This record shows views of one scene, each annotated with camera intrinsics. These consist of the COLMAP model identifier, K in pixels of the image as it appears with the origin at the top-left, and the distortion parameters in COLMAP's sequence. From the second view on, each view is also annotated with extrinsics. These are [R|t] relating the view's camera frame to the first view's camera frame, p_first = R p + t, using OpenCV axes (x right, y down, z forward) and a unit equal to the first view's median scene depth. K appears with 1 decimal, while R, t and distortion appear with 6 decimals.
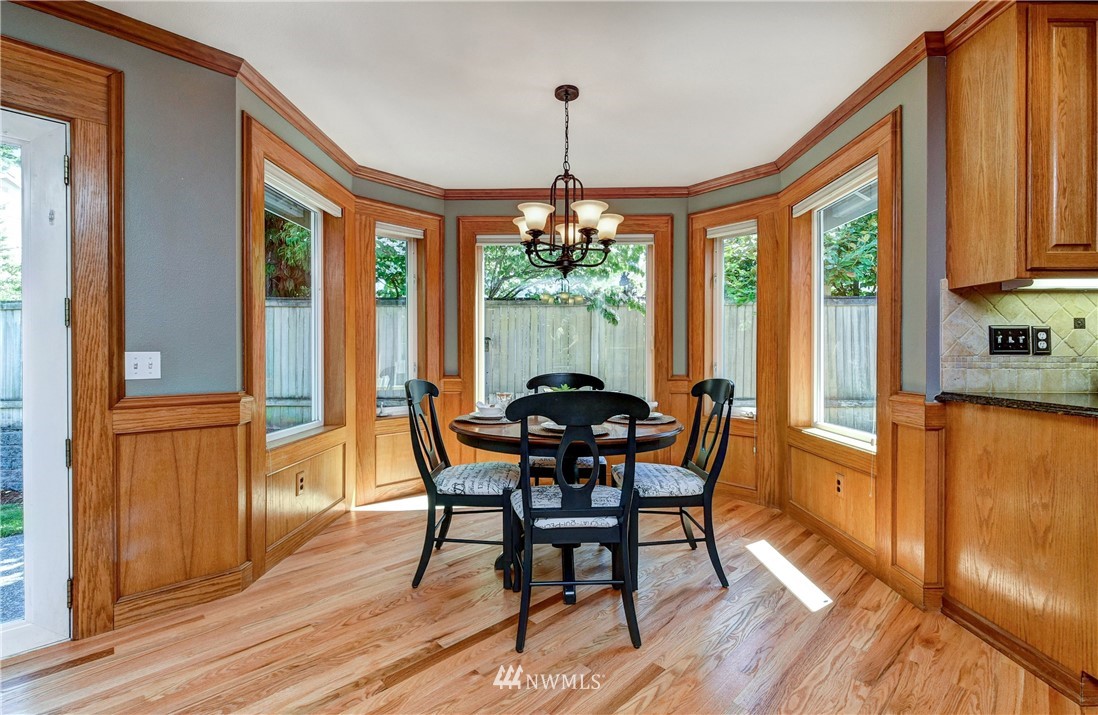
lens RADIAL K [[470.4, 0, 547.8], [0, 470.4, 356.8], [0, 0, 1]] dist [0.013529, -0.009163]
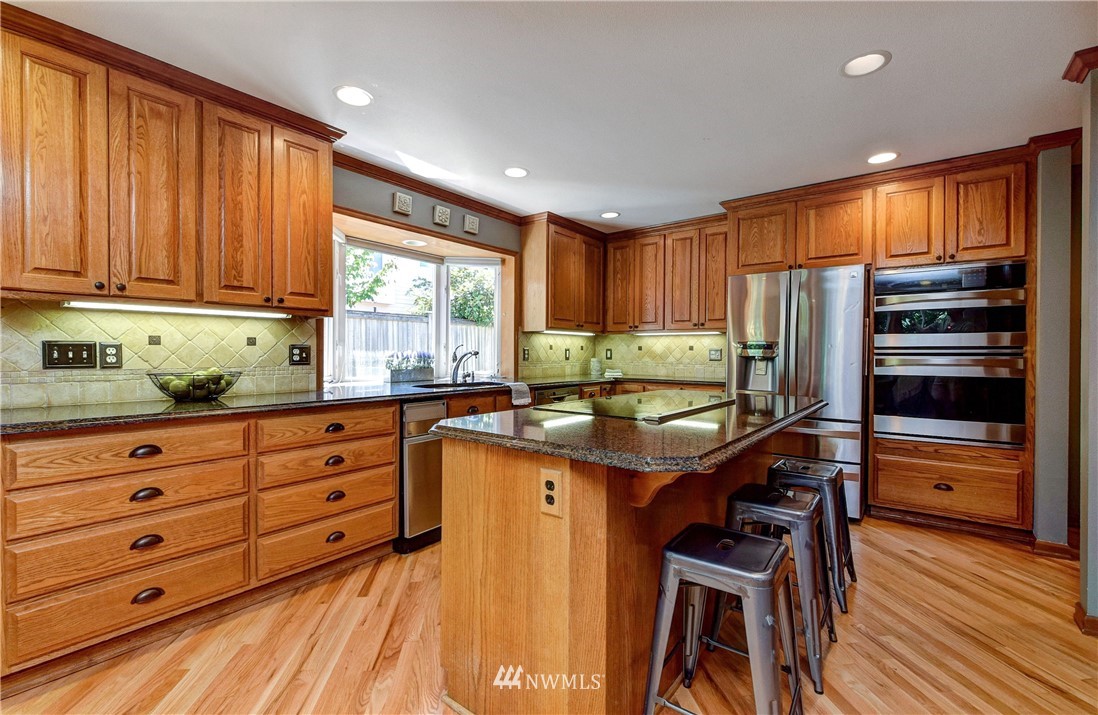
lens RADIAL K [[470.4, 0, 547.8], [0, 470.4, 356.8], [0, 0, 1]] dist [0.013529, -0.009163]
pose [[0.597757, -0.007351, 0.801644, 0.769016], [0.005565, 0.999972, 0.005020, -0.030820], [-0.801658, 0.001461, 0.597781, -0.471955]]
